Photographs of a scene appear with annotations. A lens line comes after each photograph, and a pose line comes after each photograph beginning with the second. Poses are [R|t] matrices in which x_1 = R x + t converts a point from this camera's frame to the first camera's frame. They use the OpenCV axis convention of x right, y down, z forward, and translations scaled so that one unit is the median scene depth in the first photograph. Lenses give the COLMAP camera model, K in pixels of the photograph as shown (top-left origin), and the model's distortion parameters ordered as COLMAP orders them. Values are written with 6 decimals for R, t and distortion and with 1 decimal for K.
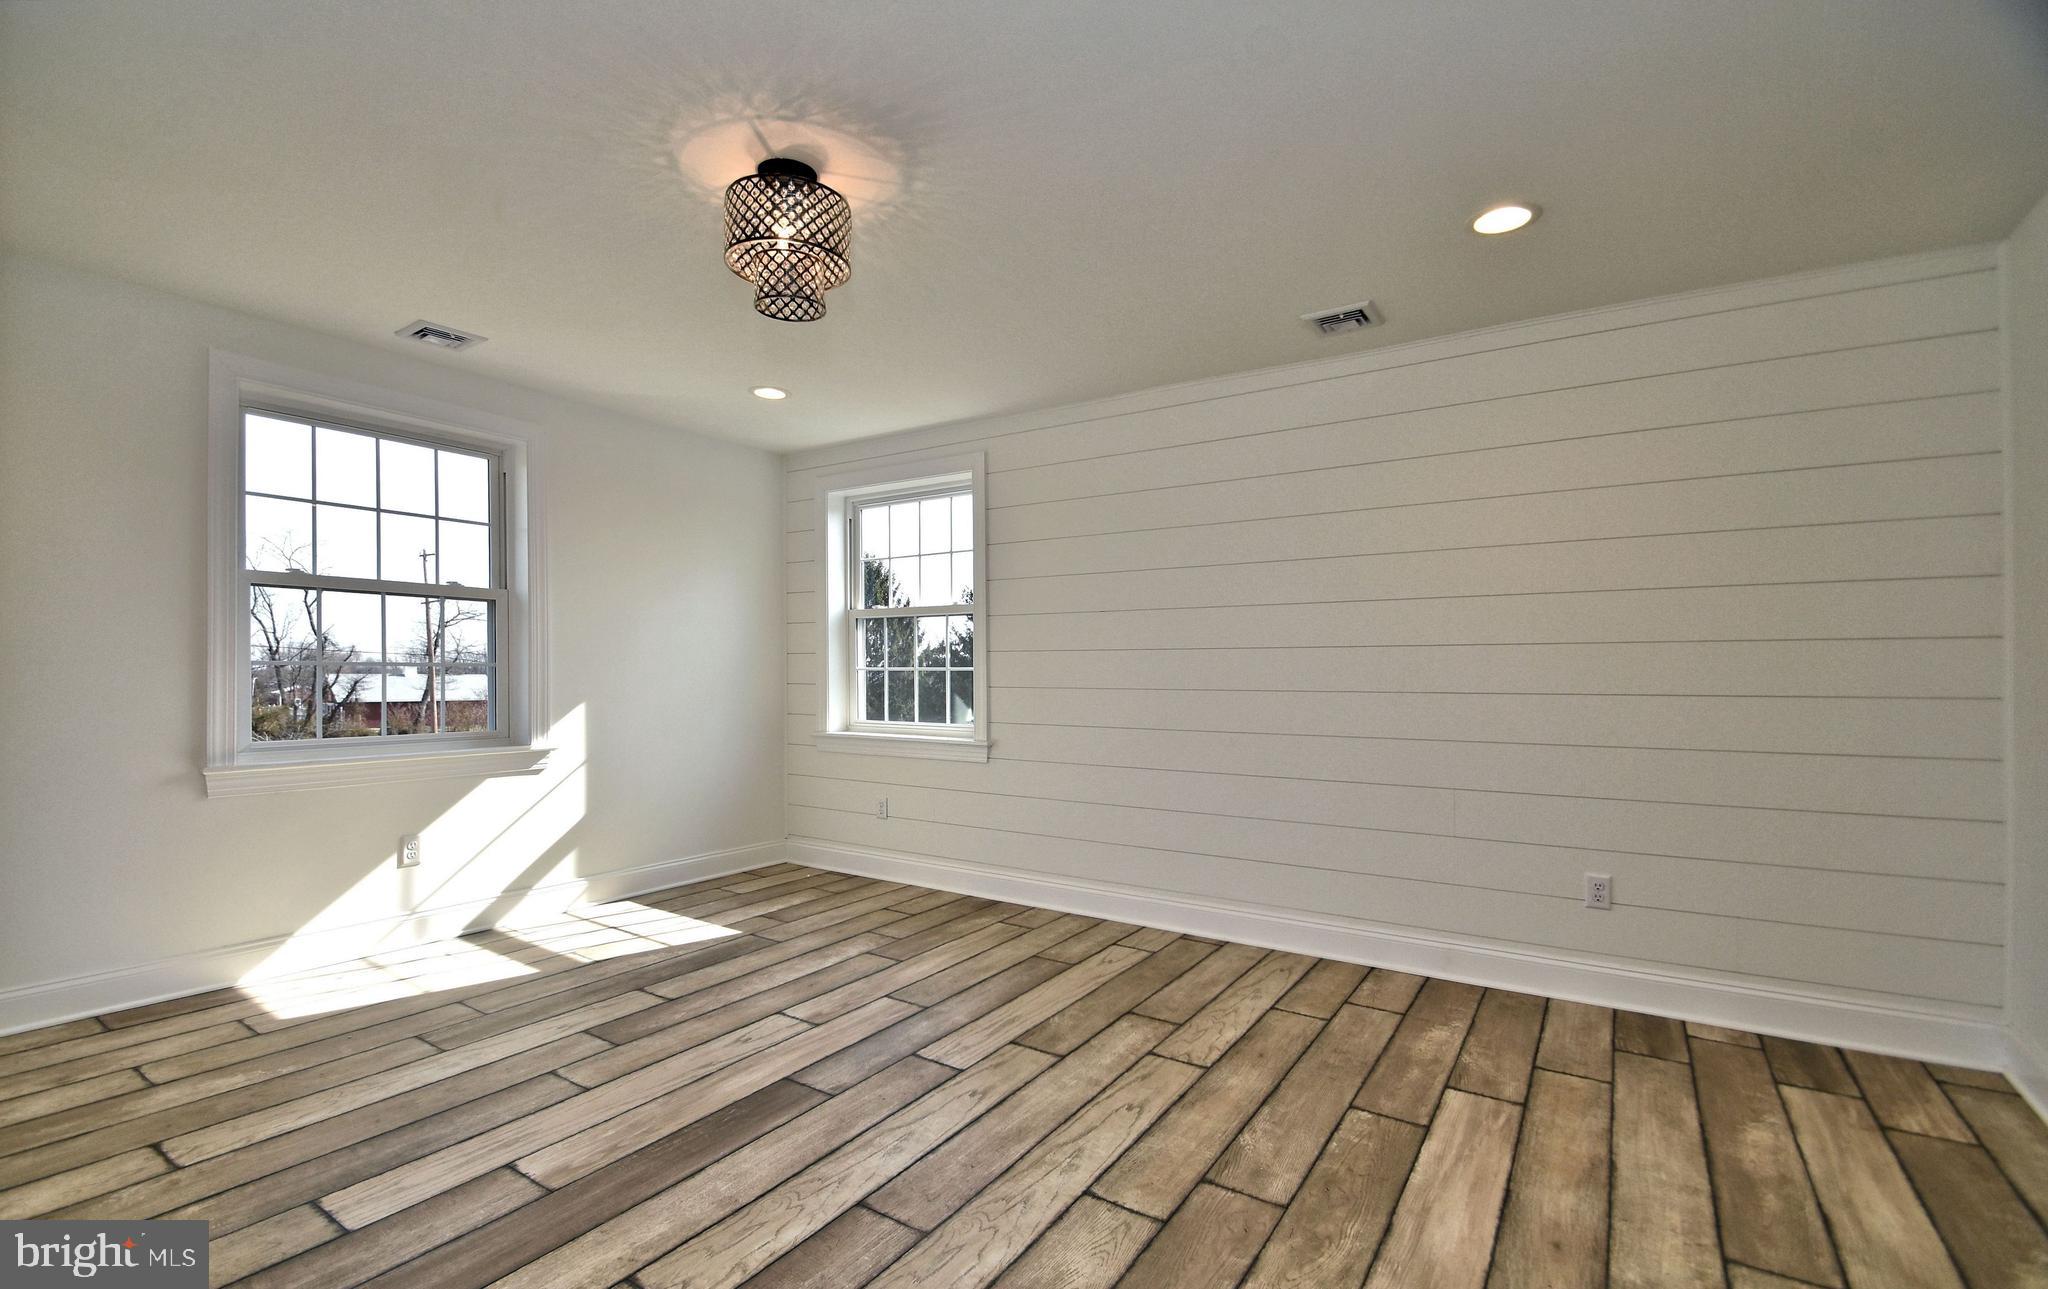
lens RADIAL K [[873.9, 0, 1019.7], [0, 873.9, 670.1], [0, 0, 1]] dist [-0.001121, -0.000441]
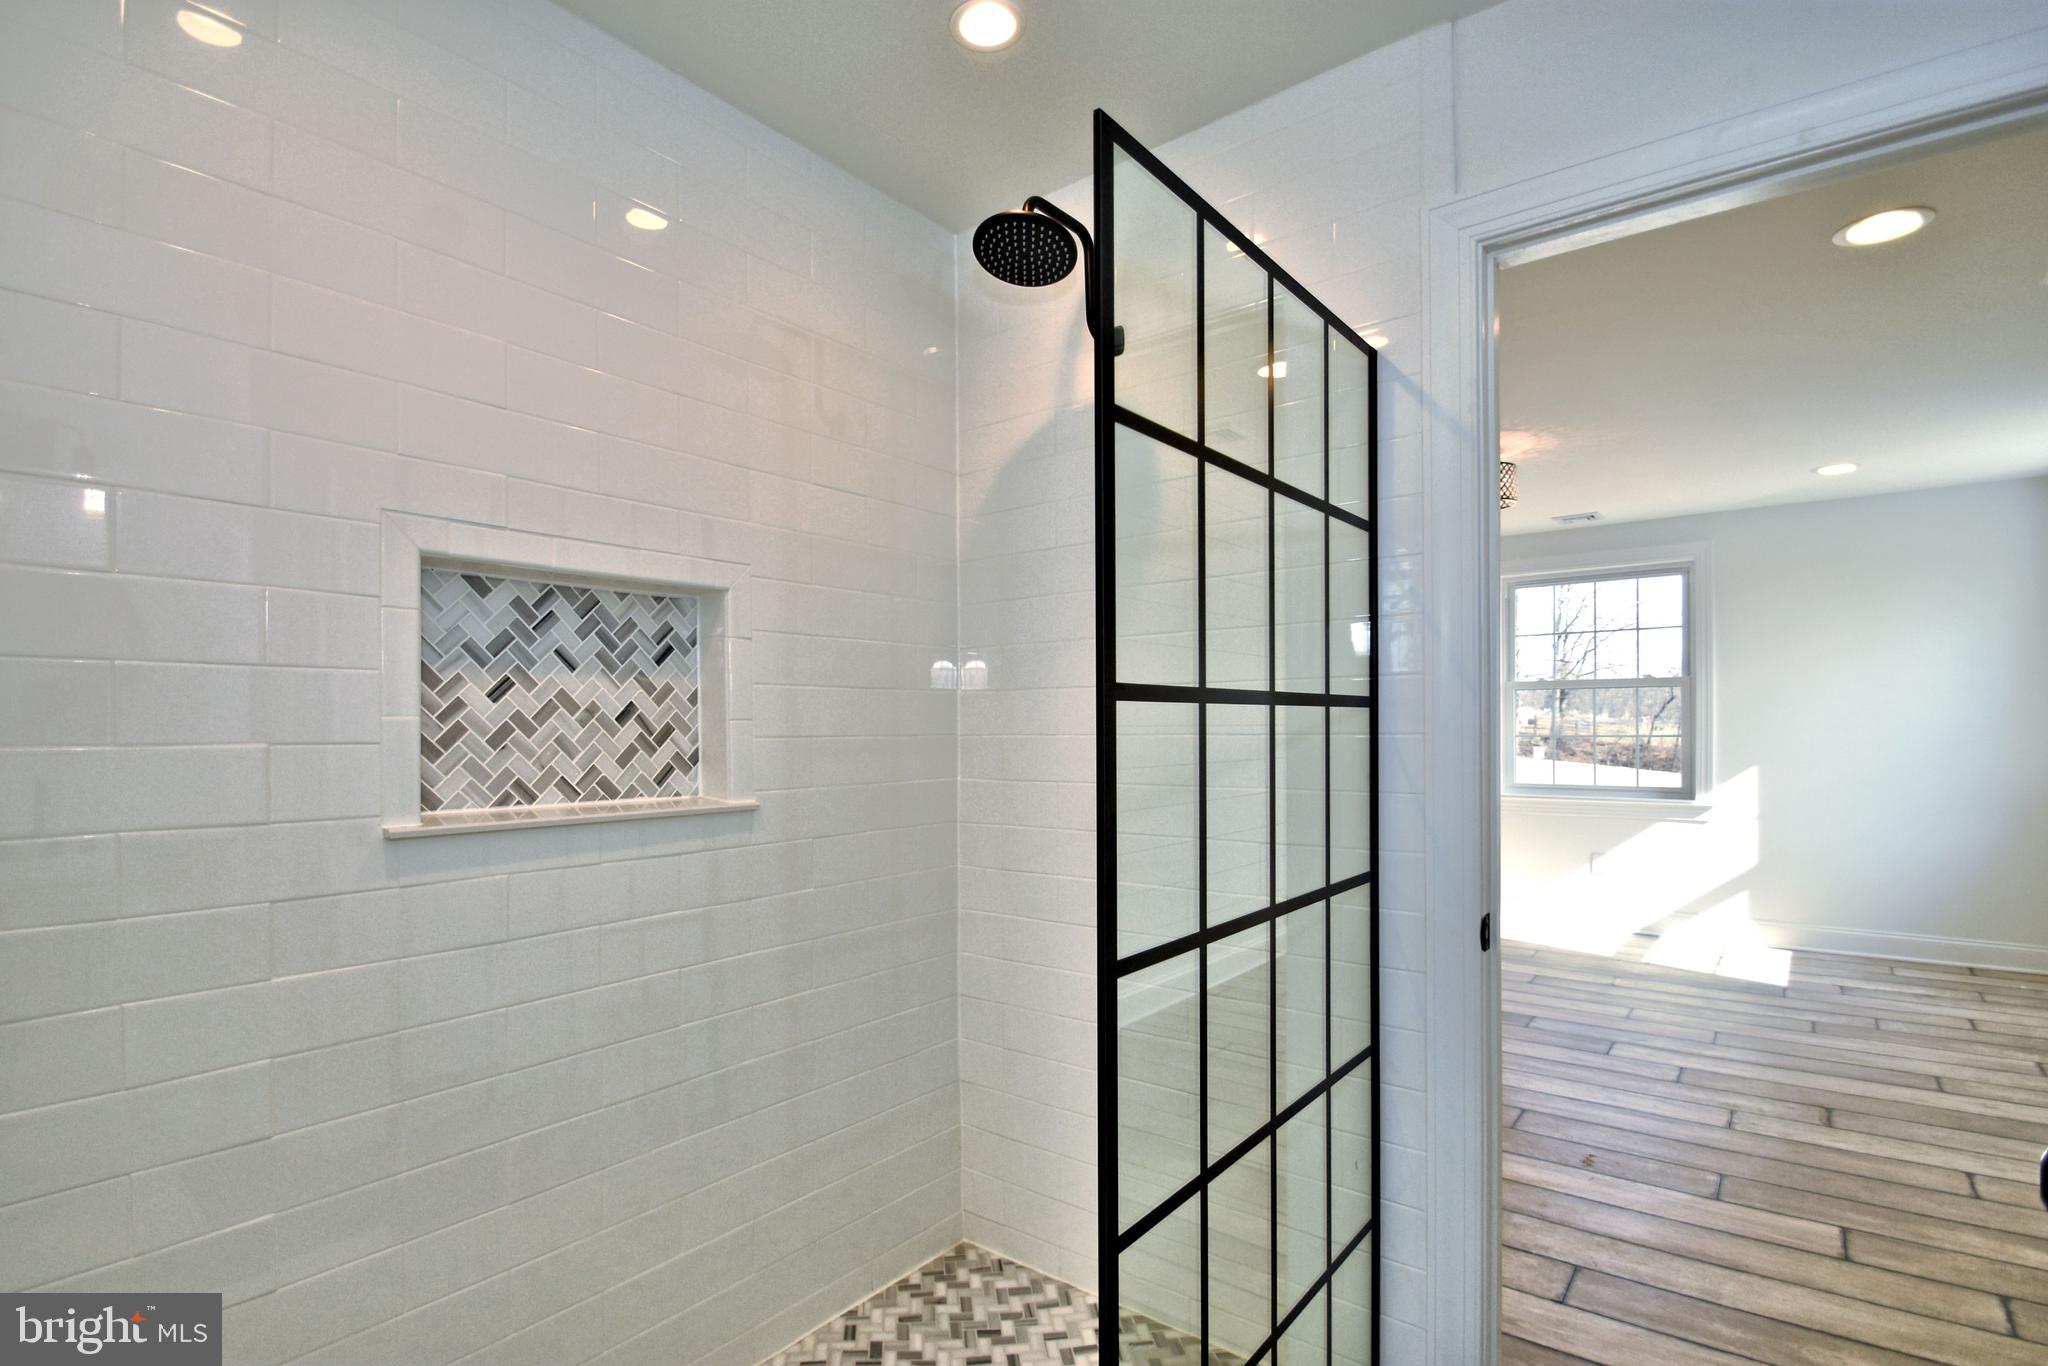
lens RADIAL K [[1053.0, 0, 1025.1], [0, 1053.0, 718.9], [0, 0, 1]] dist [-0.000016, 0.000061]
pose [[-0.075834, -0.011373, -0.997056, 1.777634], [0.010403, 0.999872, -0.012197, -0.039423], [0.997066, -0.011297, -0.075706, 0.284893]]
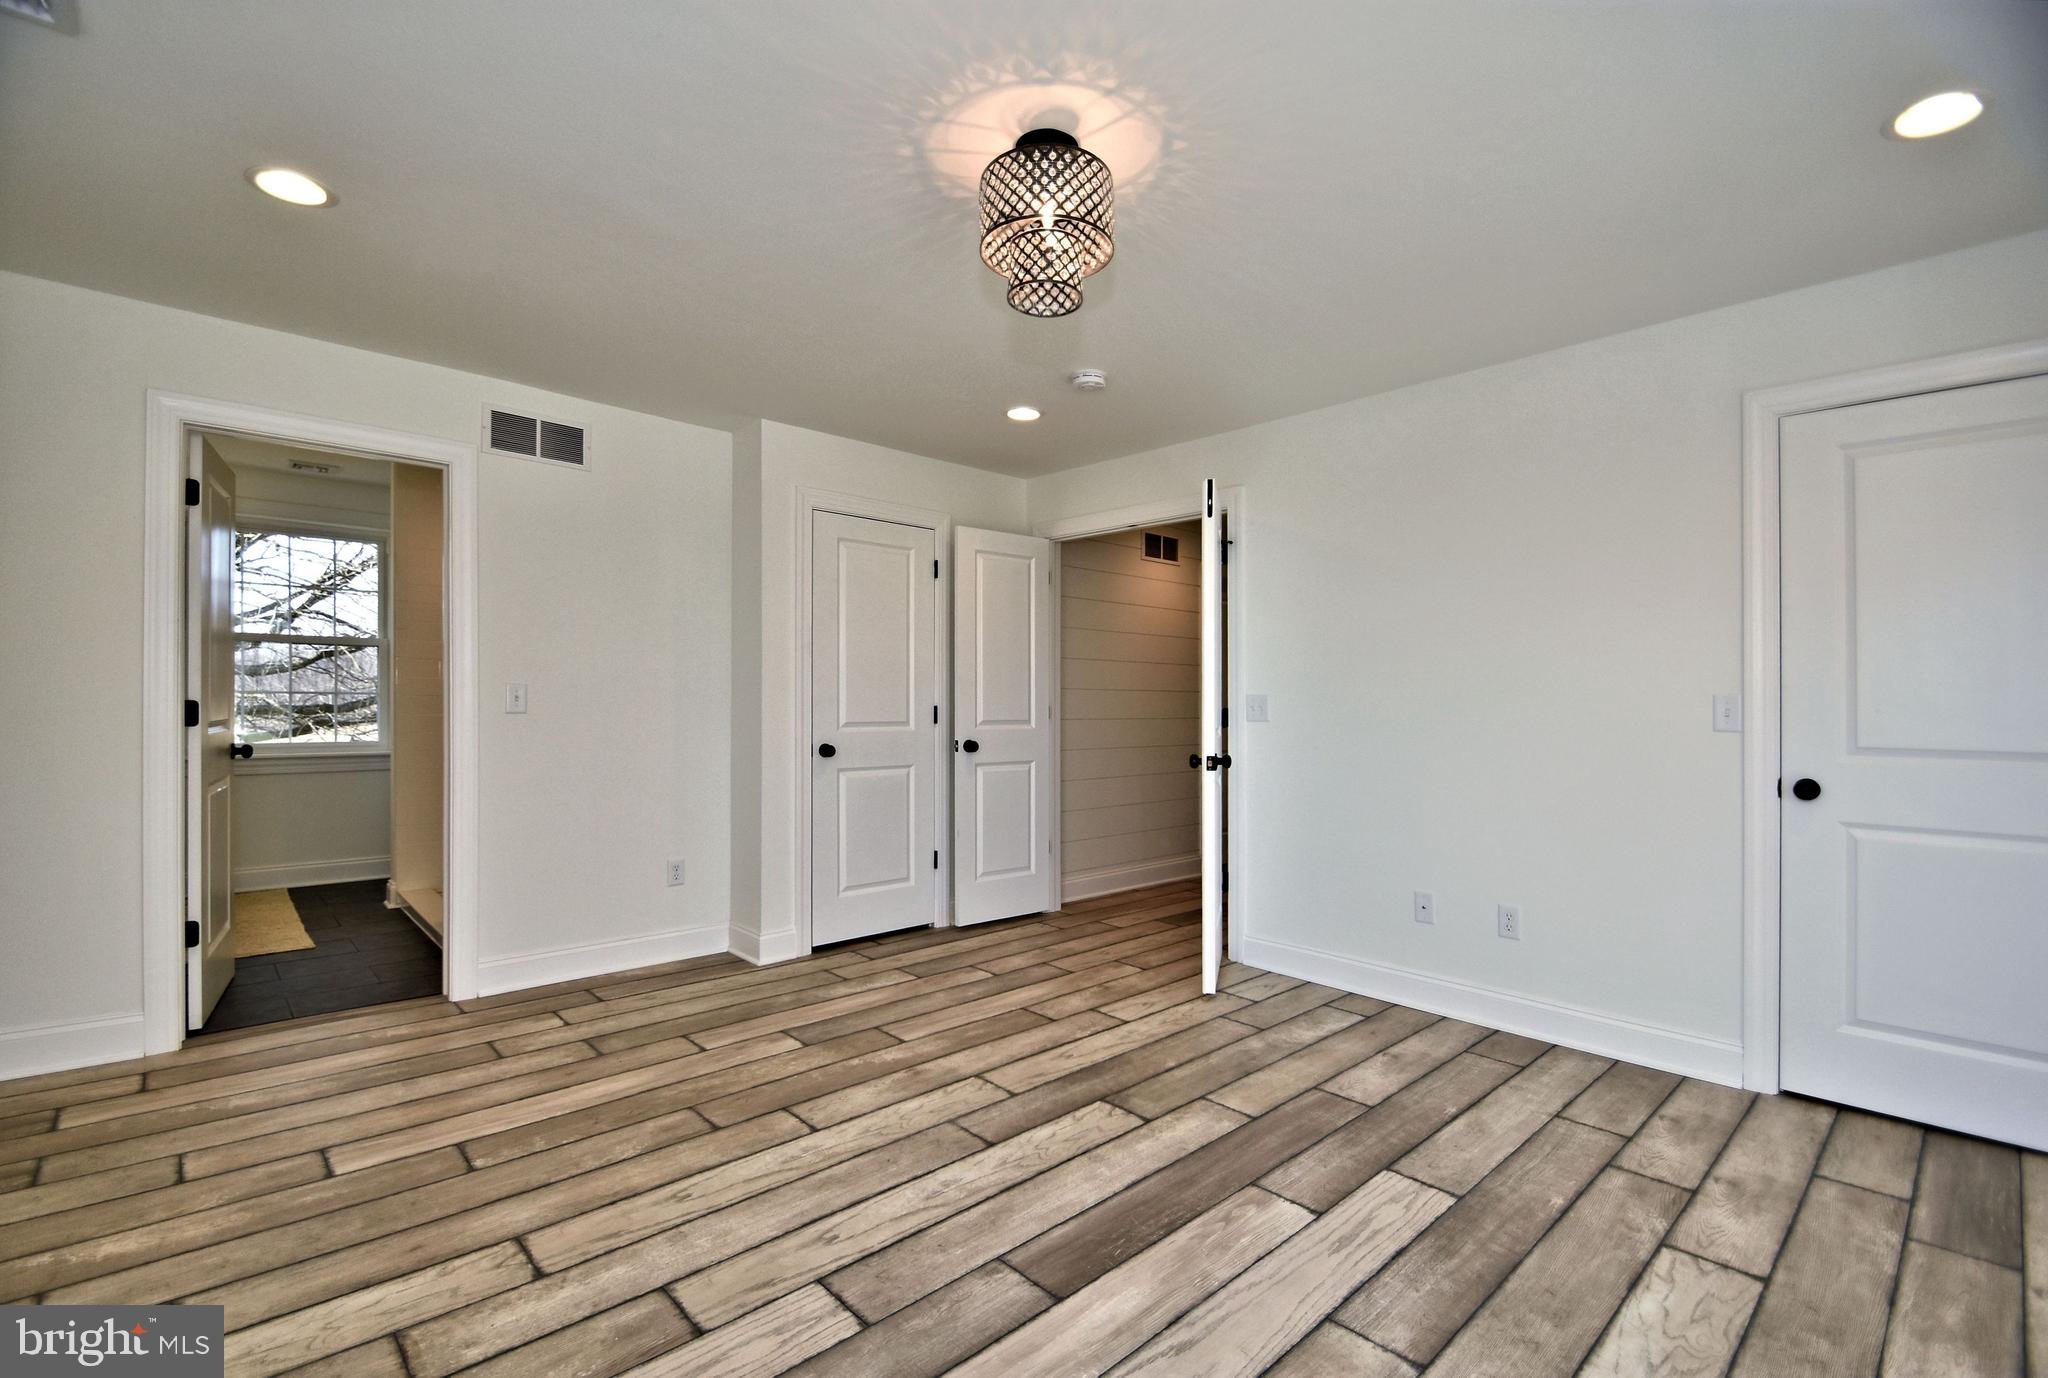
lens RADIAL K [[895.7, 0, 1024.0], [0, 895.7, 689.0], [0, 0, 1]] dist [0.024052, -0.008960]
pose [[-0.967564, -0.011260, 0.252375, -0.458984], [-0.015610, 0.999762, -0.015243, -0.016736], [-0.252143, -0.018688, -0.967509, 1.890279]]
